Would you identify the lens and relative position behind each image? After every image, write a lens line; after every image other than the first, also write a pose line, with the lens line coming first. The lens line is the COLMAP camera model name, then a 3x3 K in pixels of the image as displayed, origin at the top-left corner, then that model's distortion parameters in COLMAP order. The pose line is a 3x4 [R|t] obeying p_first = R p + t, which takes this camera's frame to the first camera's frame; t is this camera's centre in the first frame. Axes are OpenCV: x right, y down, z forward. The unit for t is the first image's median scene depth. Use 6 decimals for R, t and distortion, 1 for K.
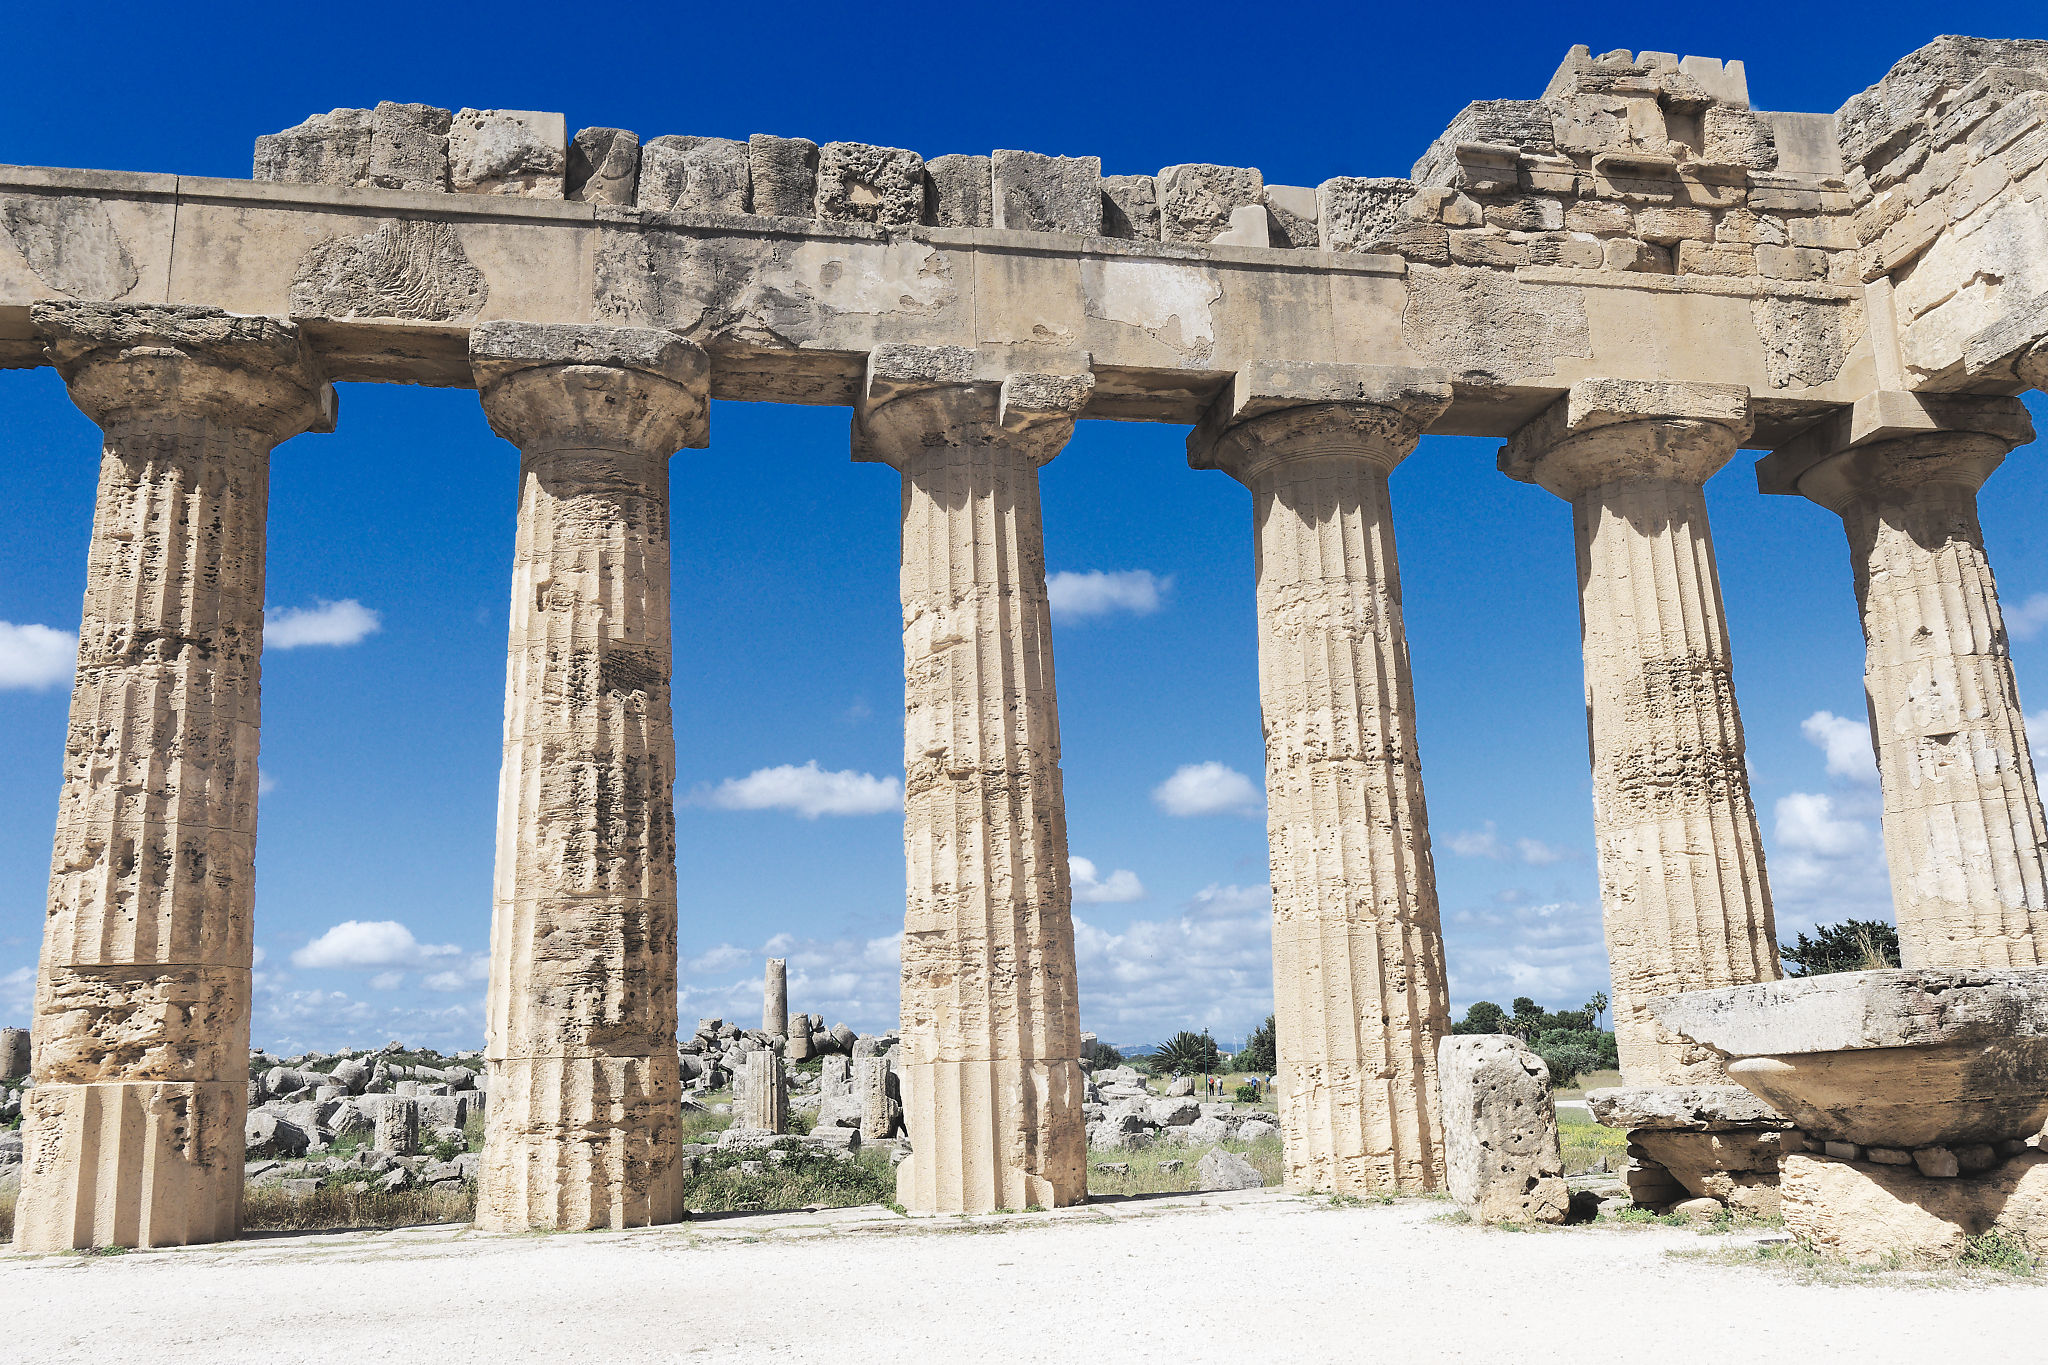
lens RADIAL K [[1703.6, 0, 1024.0], [0, 1703.6, 682.5], [0, 0, 1]] dist [-0.002566, 0.002110]
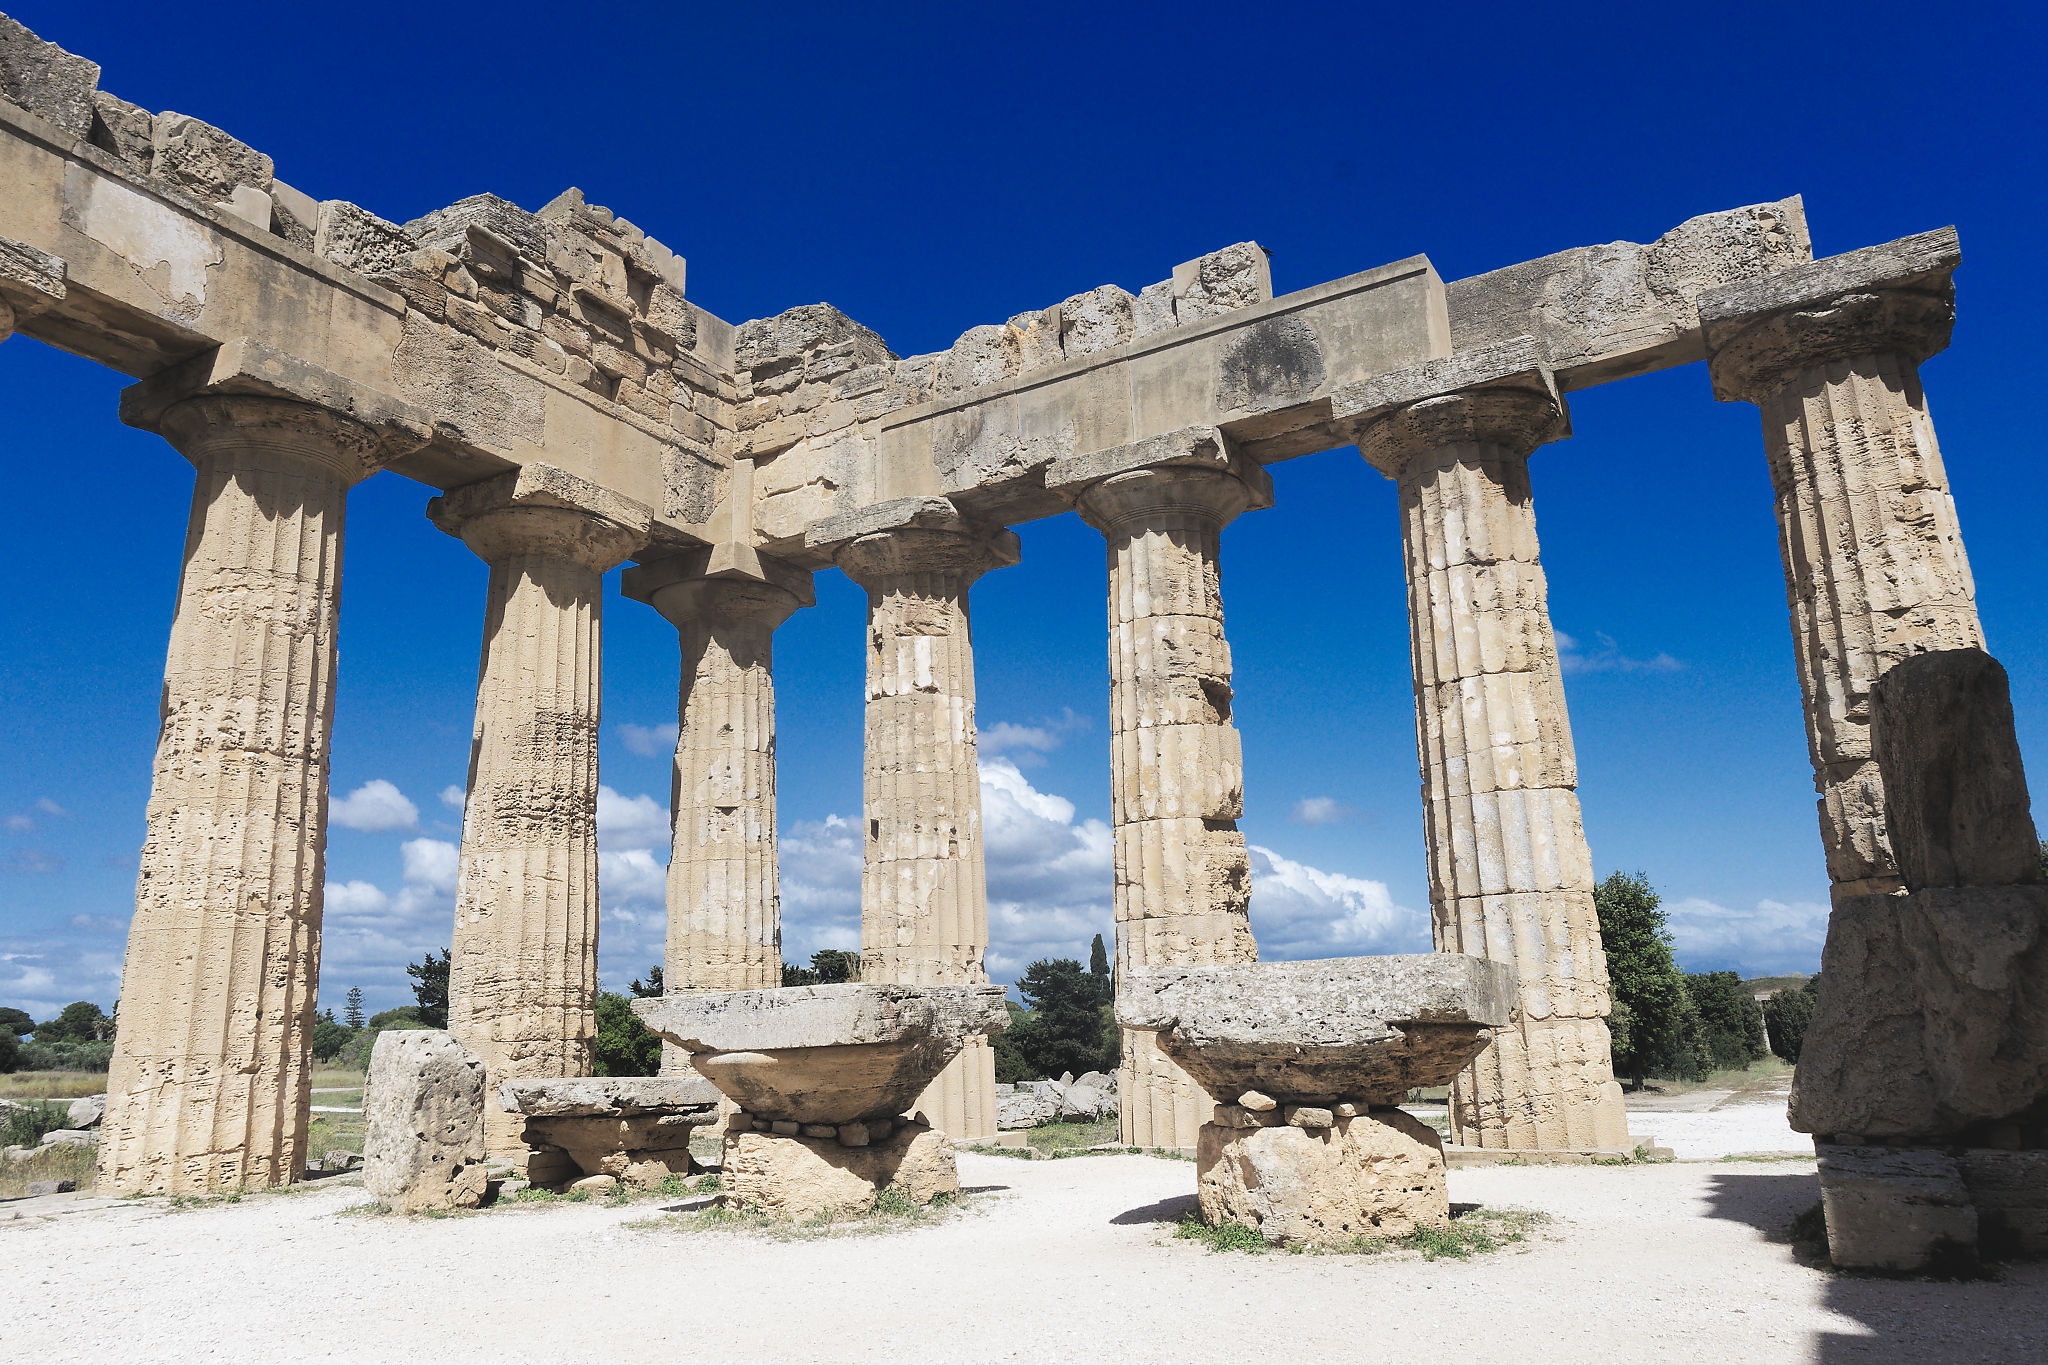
lens RADIAL K [[1390.5, 0, 1023.6], [0, 1390.5, 689.8], [0, 0, 1]] dist [-0.005626, 0.003576]
pose [[0.657371, 0.194776, 0.727960, -0.114678], [-0.163754, 0.979857, -0.114299, 0.028351], [-0.735560, -0.044069, 0.676025, 0.116101]]
